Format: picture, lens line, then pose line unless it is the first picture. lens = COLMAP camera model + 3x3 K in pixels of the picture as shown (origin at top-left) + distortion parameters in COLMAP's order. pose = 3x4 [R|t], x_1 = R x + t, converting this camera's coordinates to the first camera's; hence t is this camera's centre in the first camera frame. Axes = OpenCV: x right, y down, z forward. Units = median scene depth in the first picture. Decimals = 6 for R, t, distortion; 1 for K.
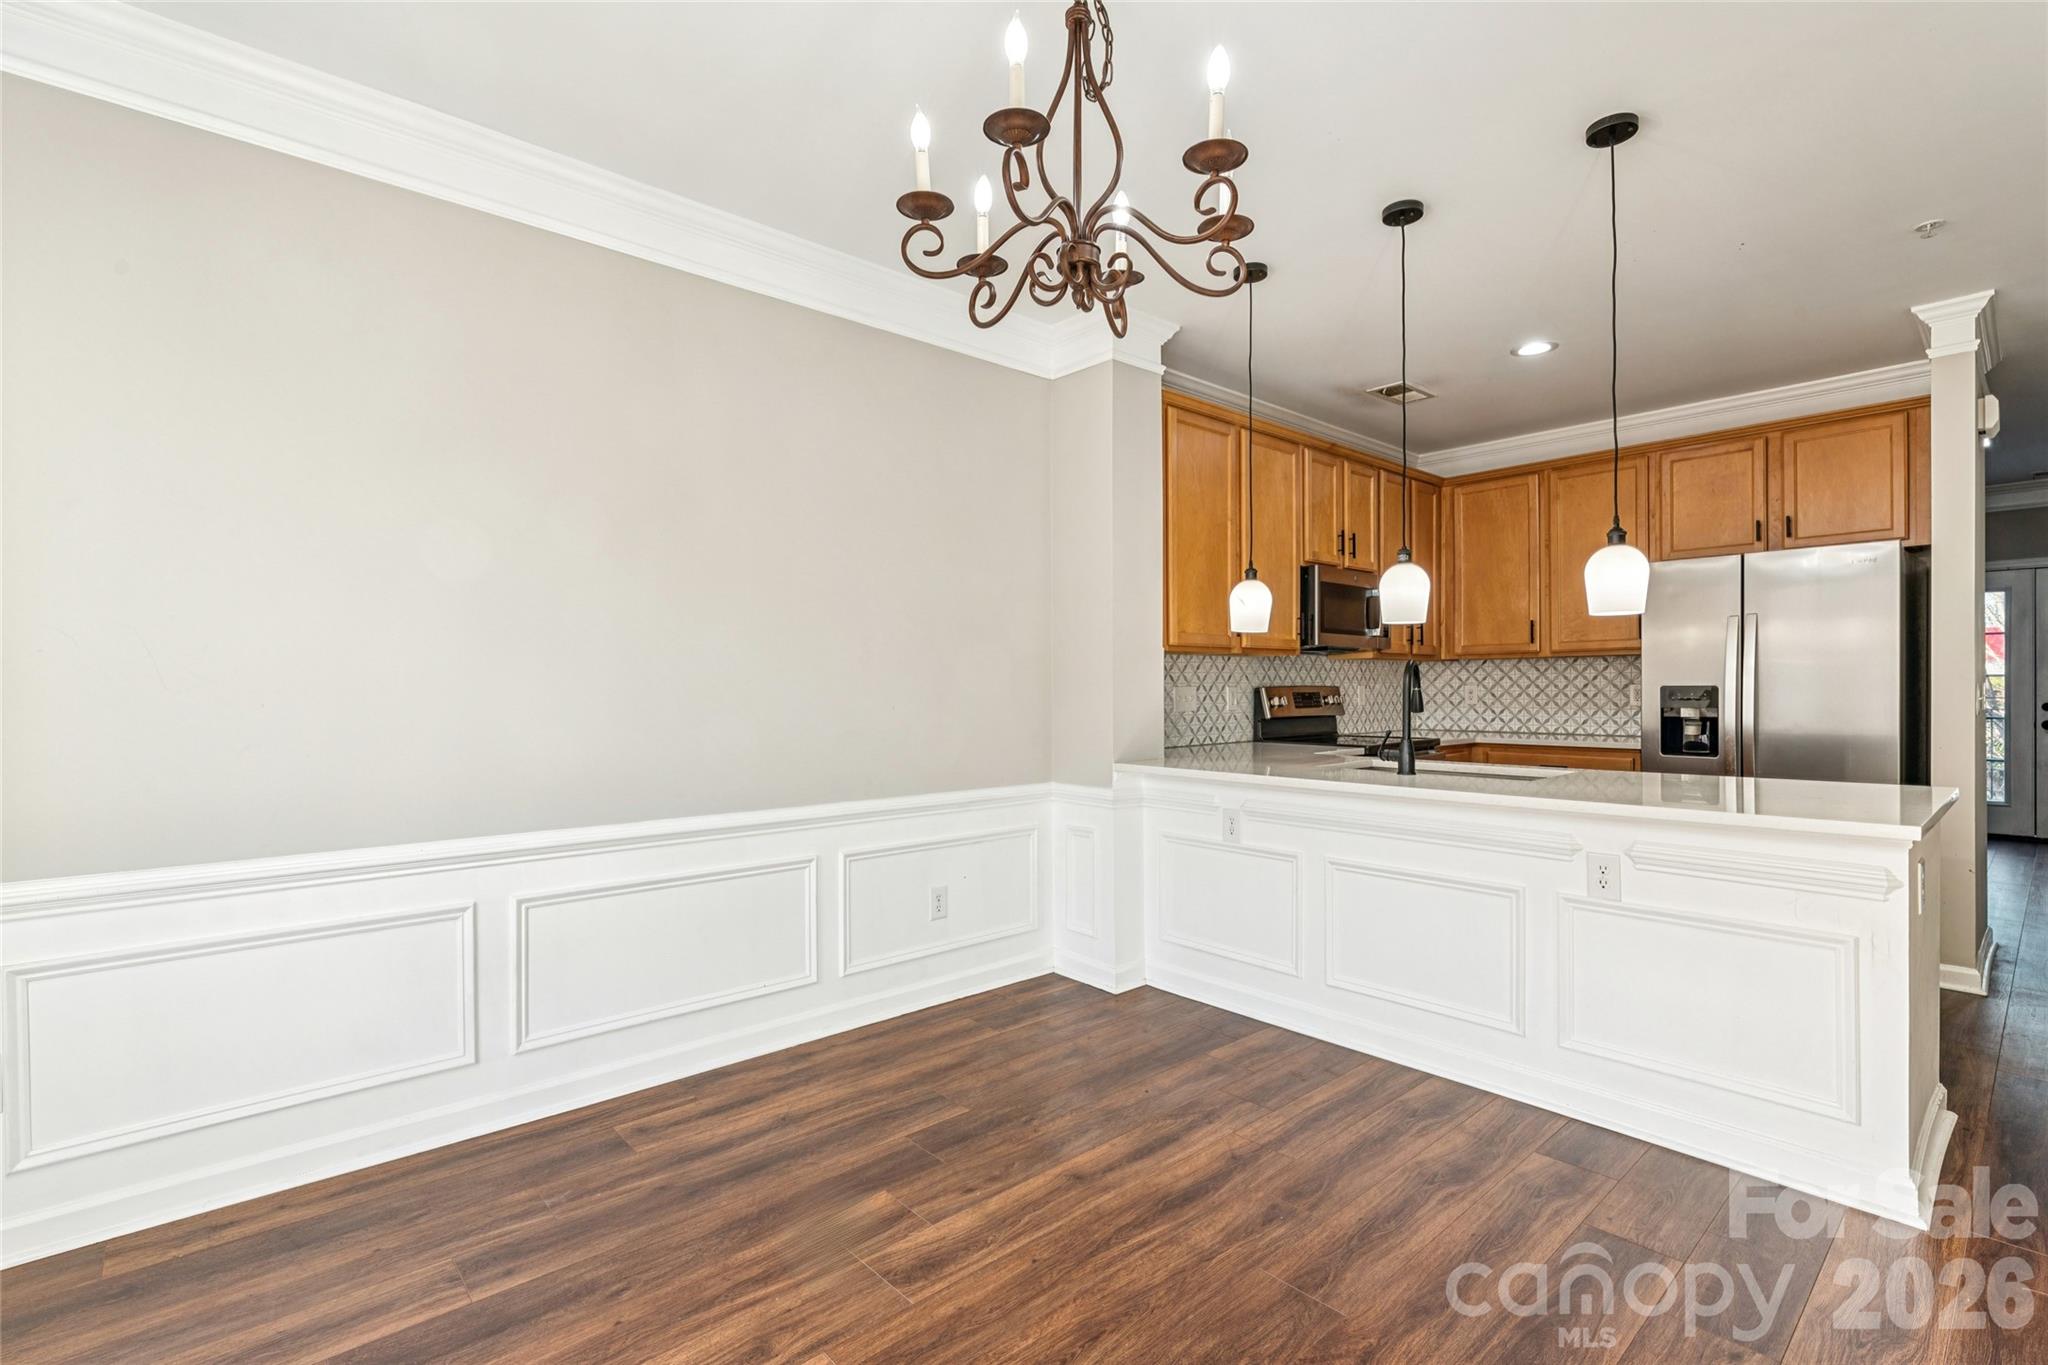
lens RADIAL K [[927.6, 0, 1024.0], [0, 927.6, 682.5], [0, 0, 1]] dist [-0.000527, 0.000491]
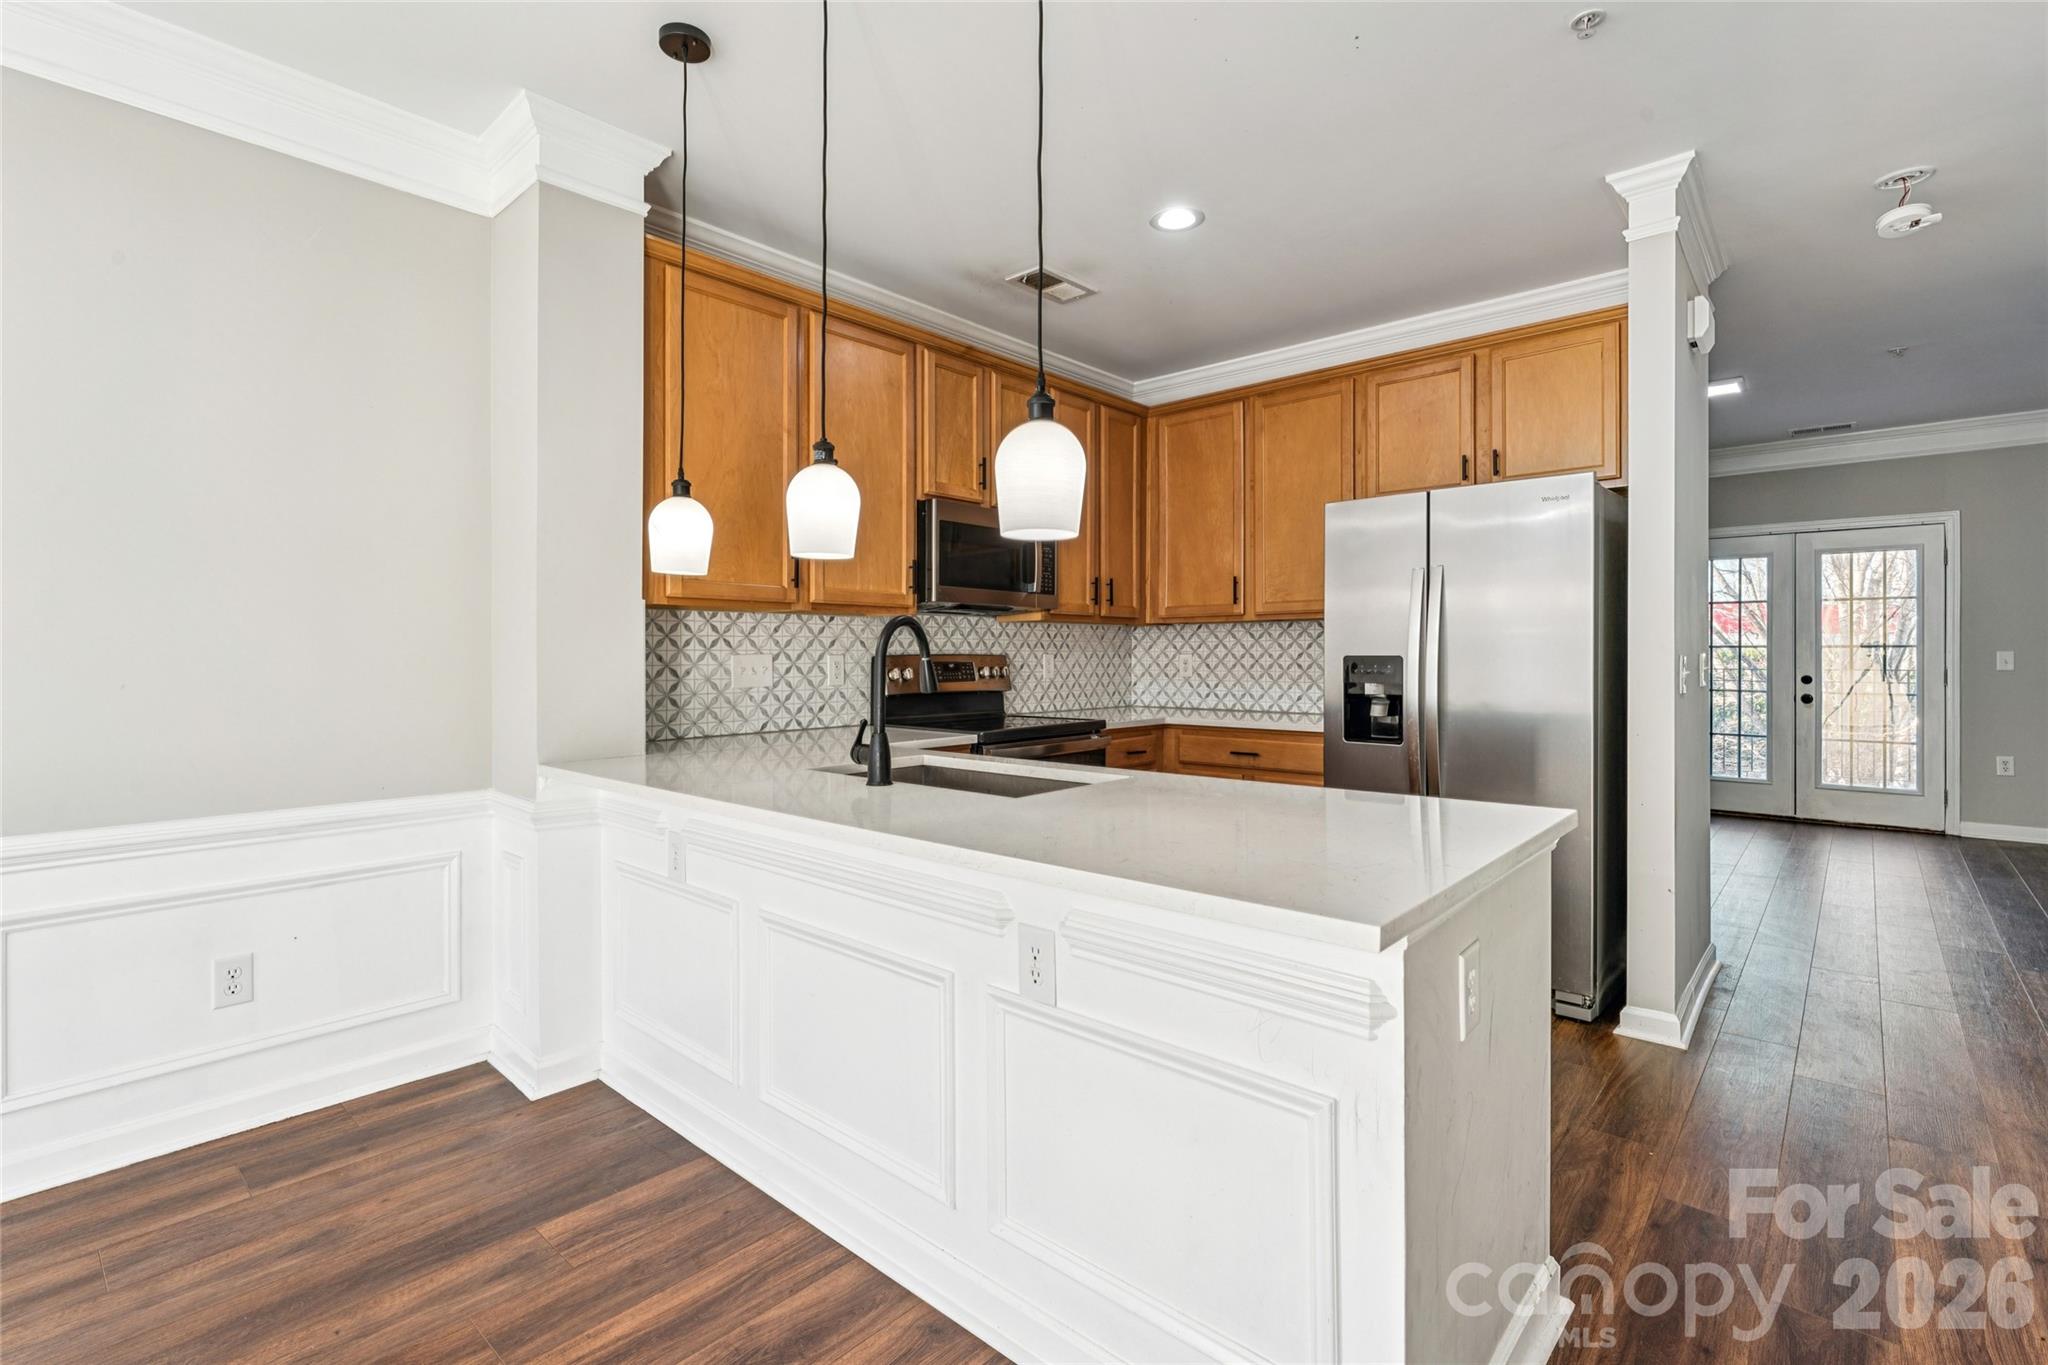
lens RADIAL K [[934.5, 0, 1024.3], [0, 934.5, 652.8], [0, 0, 1]] dist [0.000130, 0.000133]
pose [[0.993524, 0.003688, 0.113563, 0.307752], [-0.003938, 0.999990, 0.001969, 0.000676], [-0.113555, -0.002404, 0.993529, 0.217631]]
